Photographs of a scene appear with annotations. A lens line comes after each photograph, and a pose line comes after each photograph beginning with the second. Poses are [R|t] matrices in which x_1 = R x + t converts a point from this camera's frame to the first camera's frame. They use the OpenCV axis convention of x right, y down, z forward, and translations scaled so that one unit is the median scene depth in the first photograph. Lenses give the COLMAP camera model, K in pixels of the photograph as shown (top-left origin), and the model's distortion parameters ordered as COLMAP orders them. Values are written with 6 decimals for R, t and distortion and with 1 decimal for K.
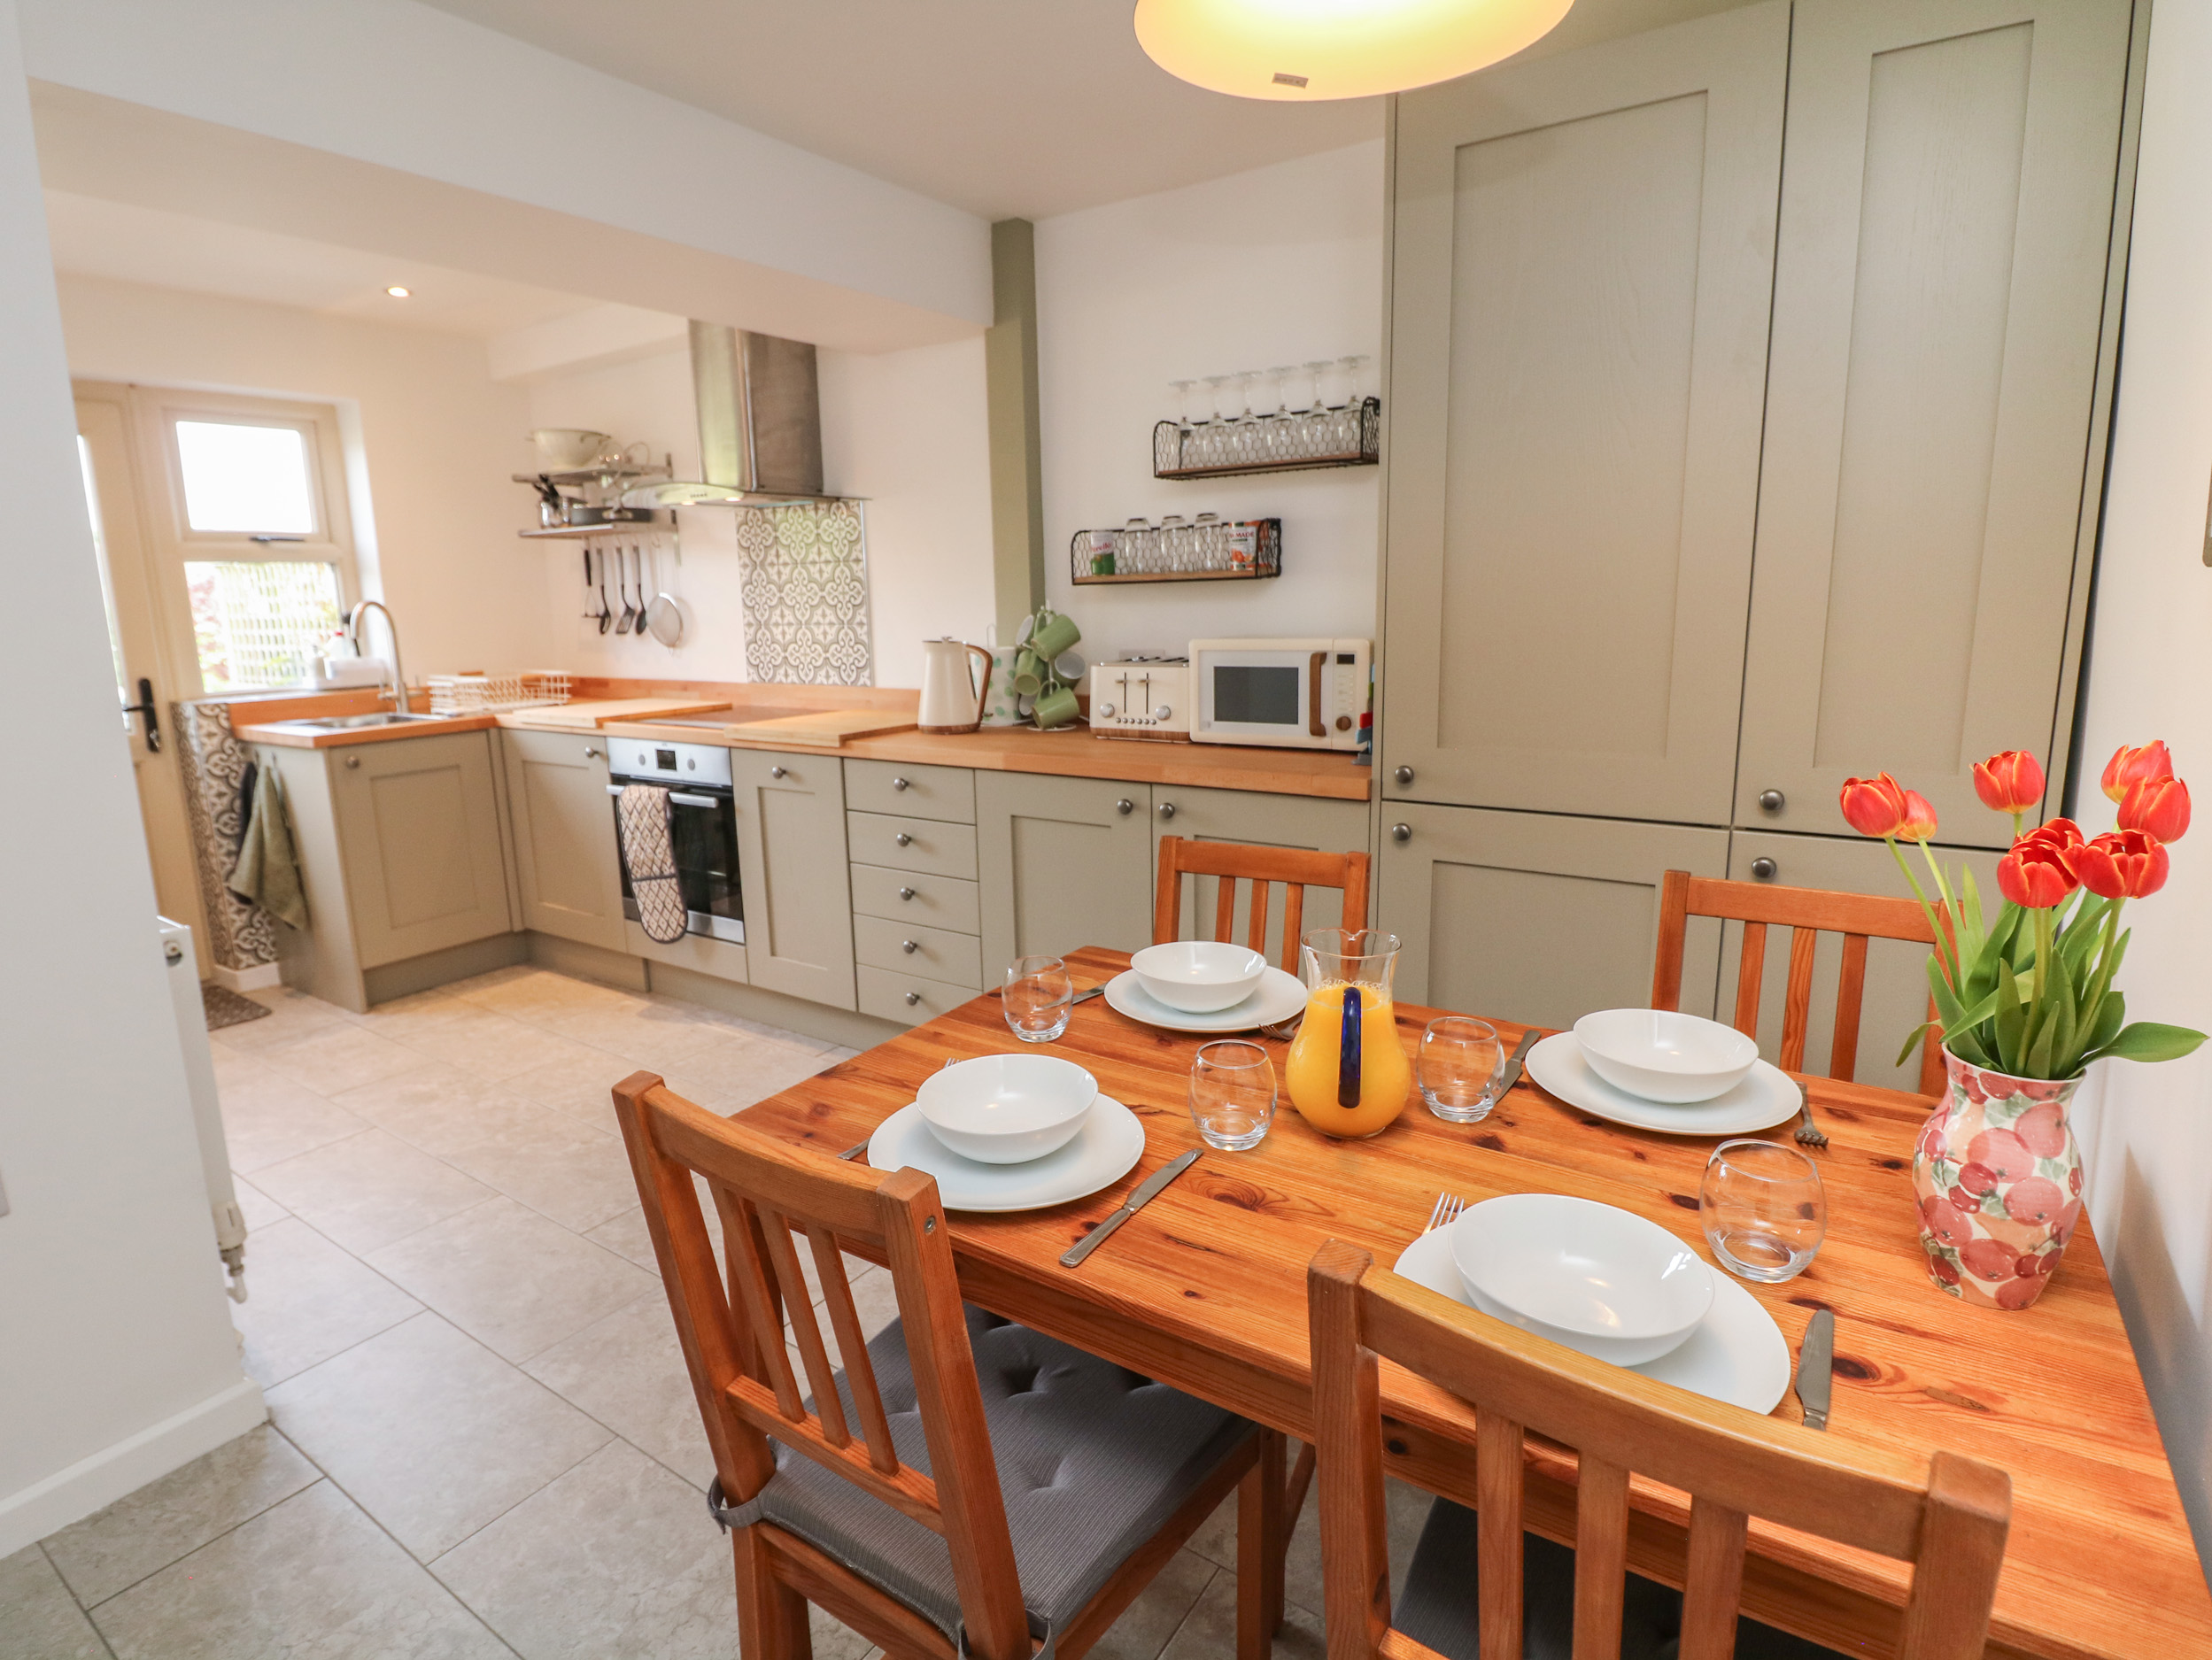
lens RADIAL K [[1120.9, 0, 1074.0], [0, 1120.9, 804.6], [0, 0, 1]] dist [-0.000579, -0.000241]
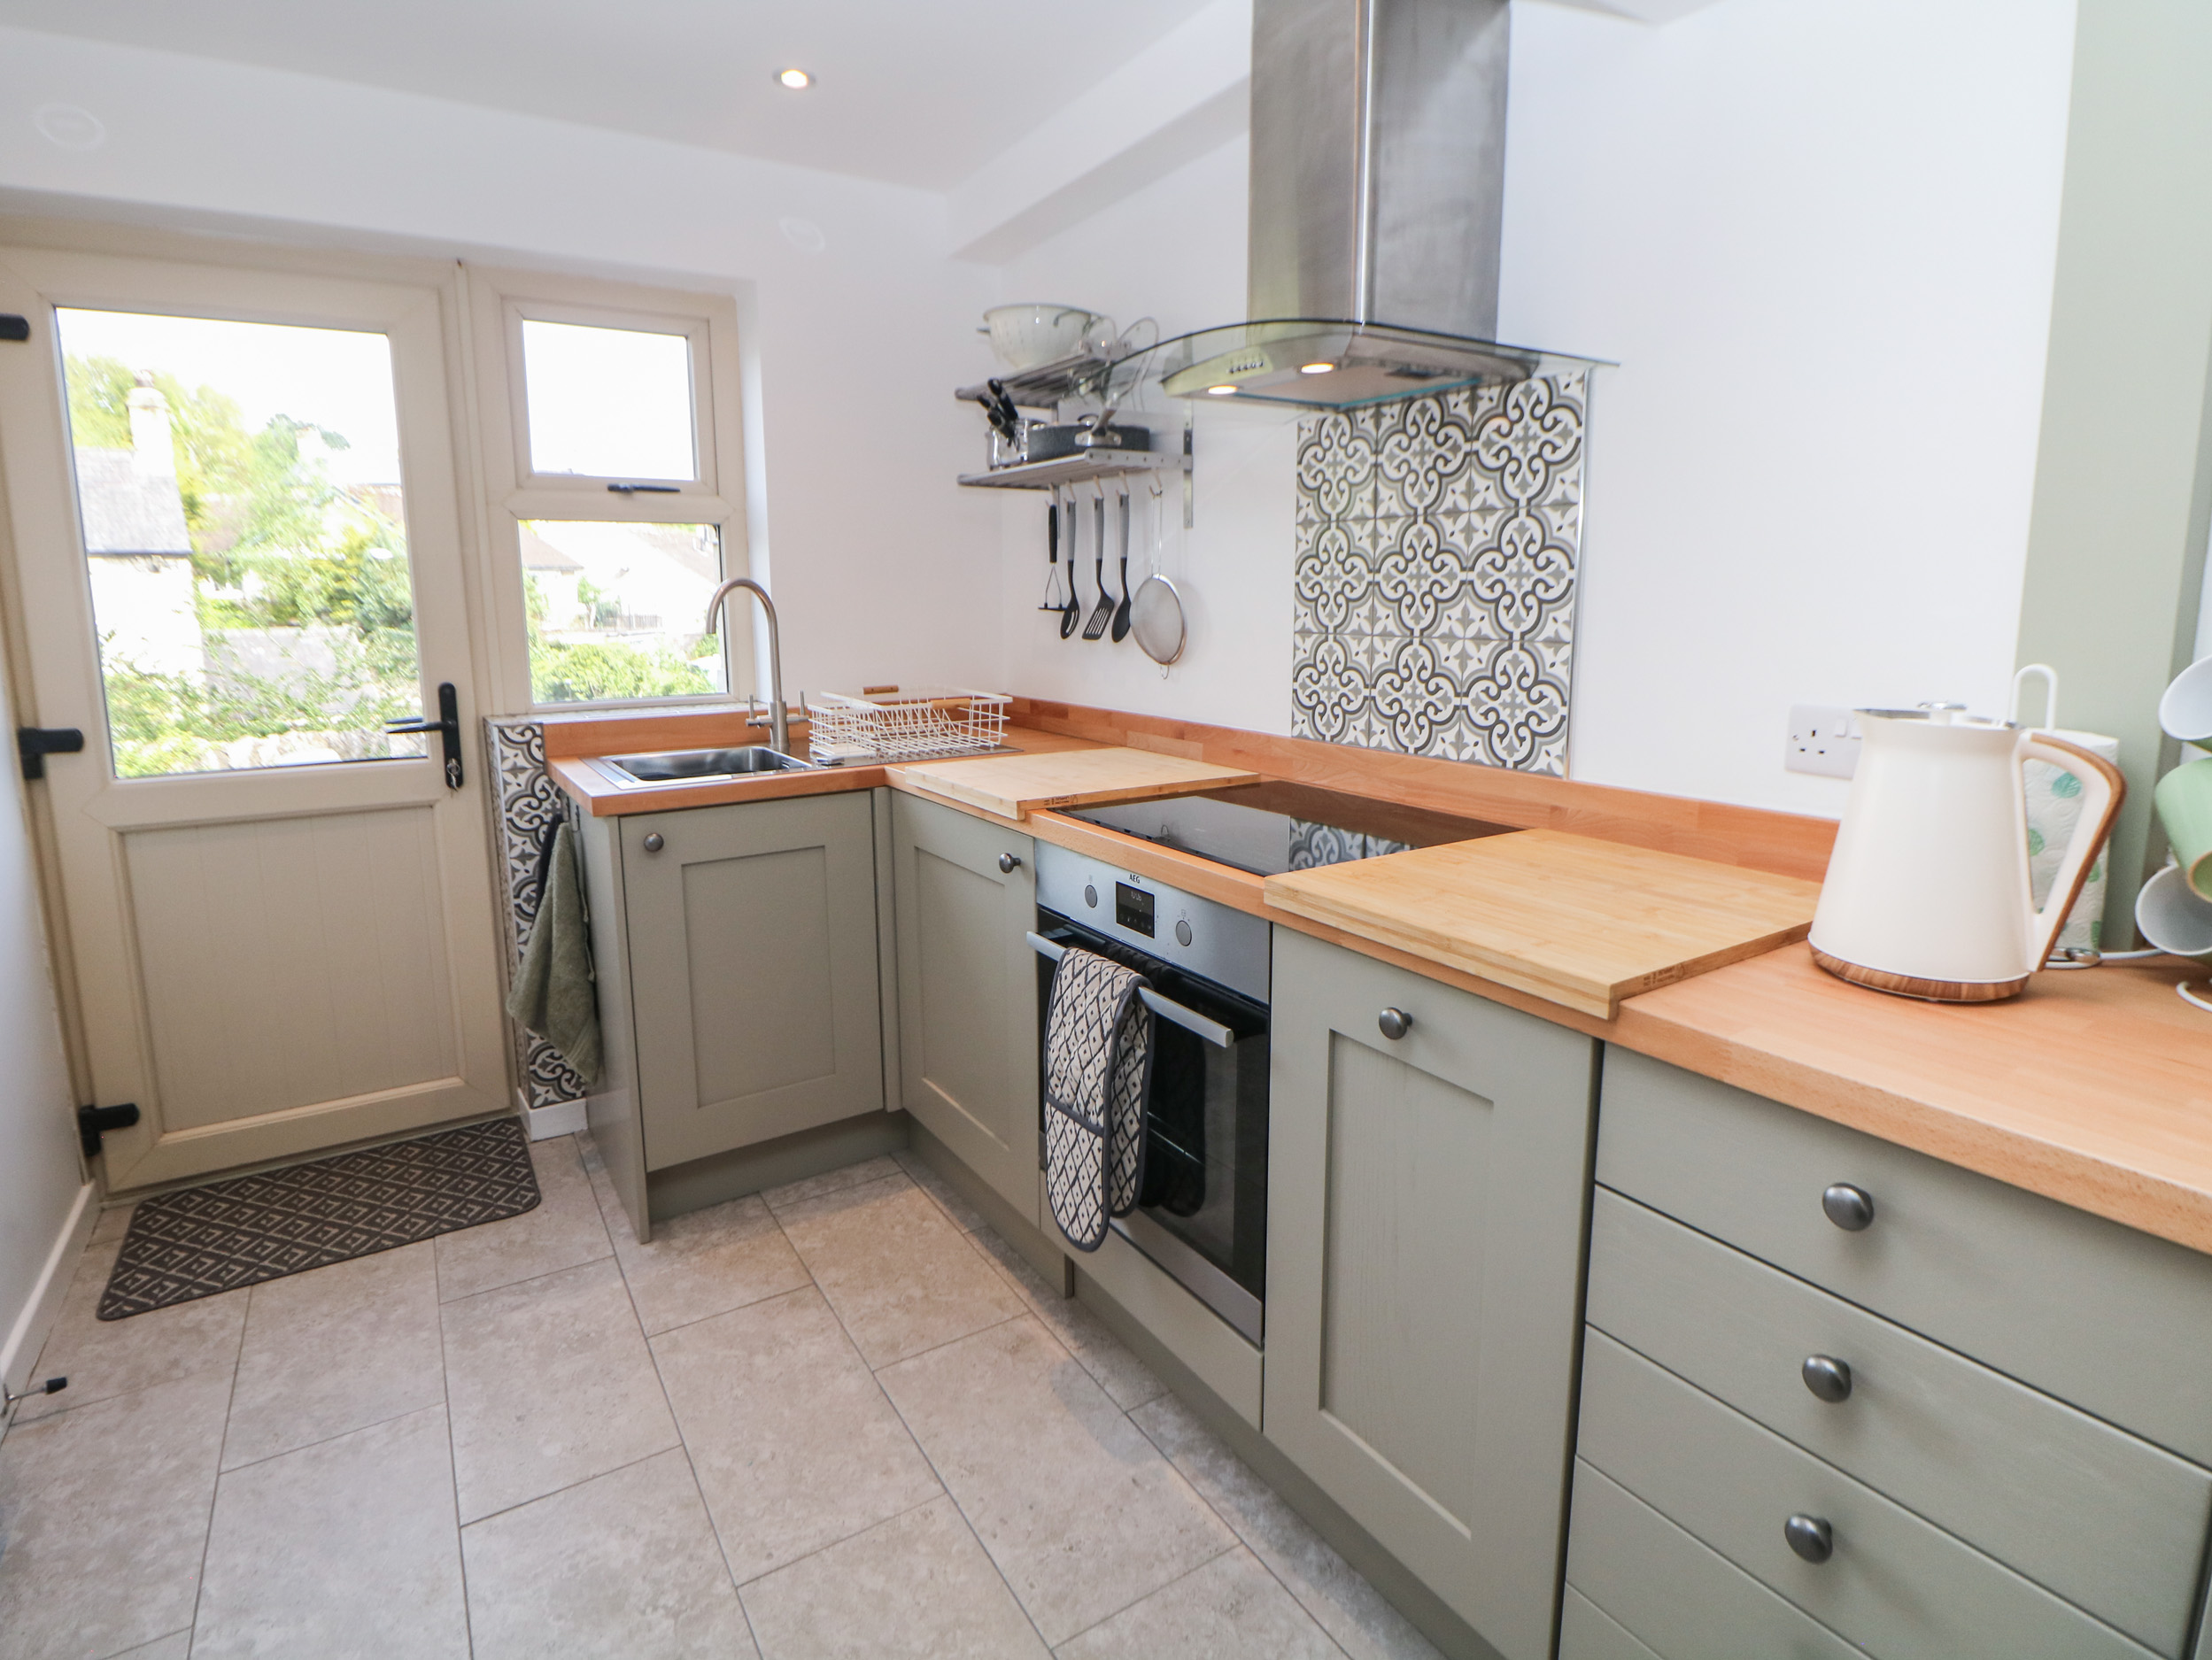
lens RADIAL K [[1137.5, 0, 1113.9], [0, 1137.5, 768.4], [0, 0, 1]] dist [0.001453, -0.012168]
pose [[0.925457, 0.076187, -0.371113, -0.179489], [-0.085910, 0.996256, -0.009713, -0.088715], [0.368983, 0.040871, 0.928537, 0.497051]]
